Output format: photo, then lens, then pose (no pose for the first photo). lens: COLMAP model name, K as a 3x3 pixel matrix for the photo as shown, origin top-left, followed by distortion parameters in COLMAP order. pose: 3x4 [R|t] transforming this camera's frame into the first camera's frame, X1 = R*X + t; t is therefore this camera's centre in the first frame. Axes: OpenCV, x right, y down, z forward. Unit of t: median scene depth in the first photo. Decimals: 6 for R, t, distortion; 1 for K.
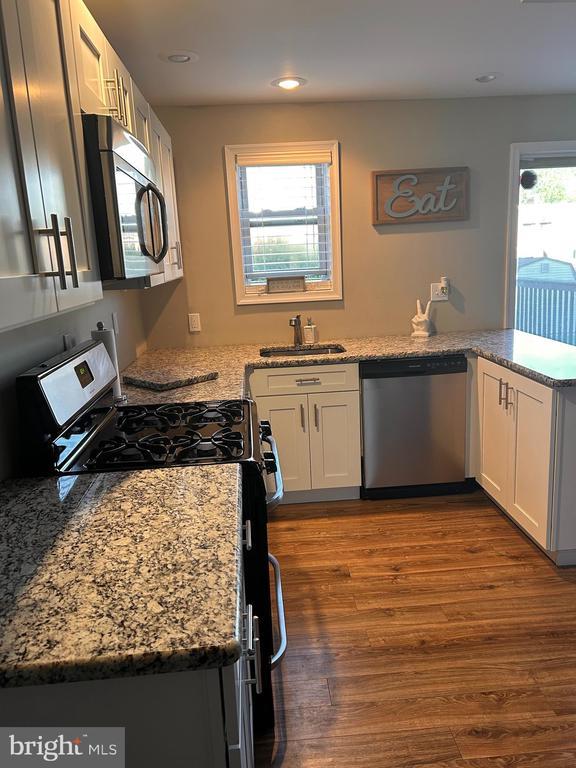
lens RADIAL K [[569.9, 0, 298.4], [0, 569.9, 385.8], [0, 0, 1]] dist [0.064832, -0.066198]
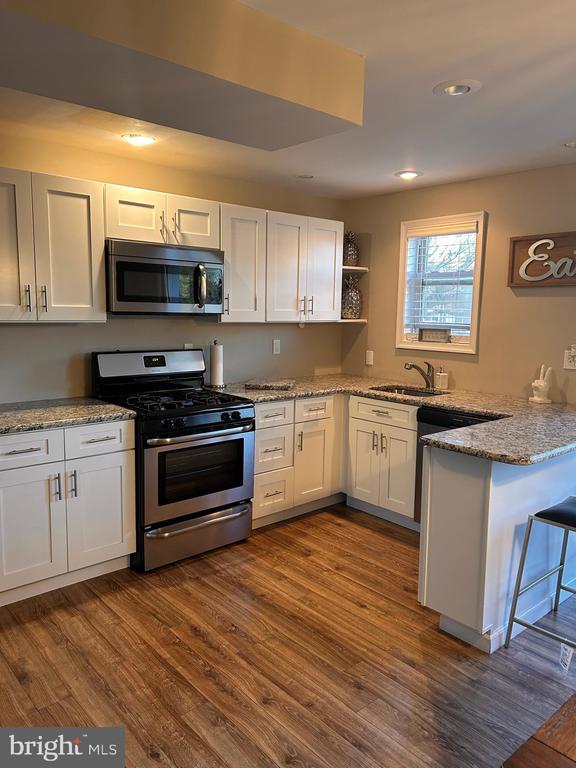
lens RADIAL K [[569.9, 0, 298.4], [0, 569.9, 385.8], [0, 0, 1]] dist [0.064832, -0.066198]
pose [[0.614701, 0.168332, -0.770589, 0.824489], [-0.224890, 0.973814, 0.033331, -0.064454], [0.756021, 0.152809, 0.636460, 0.090918]]
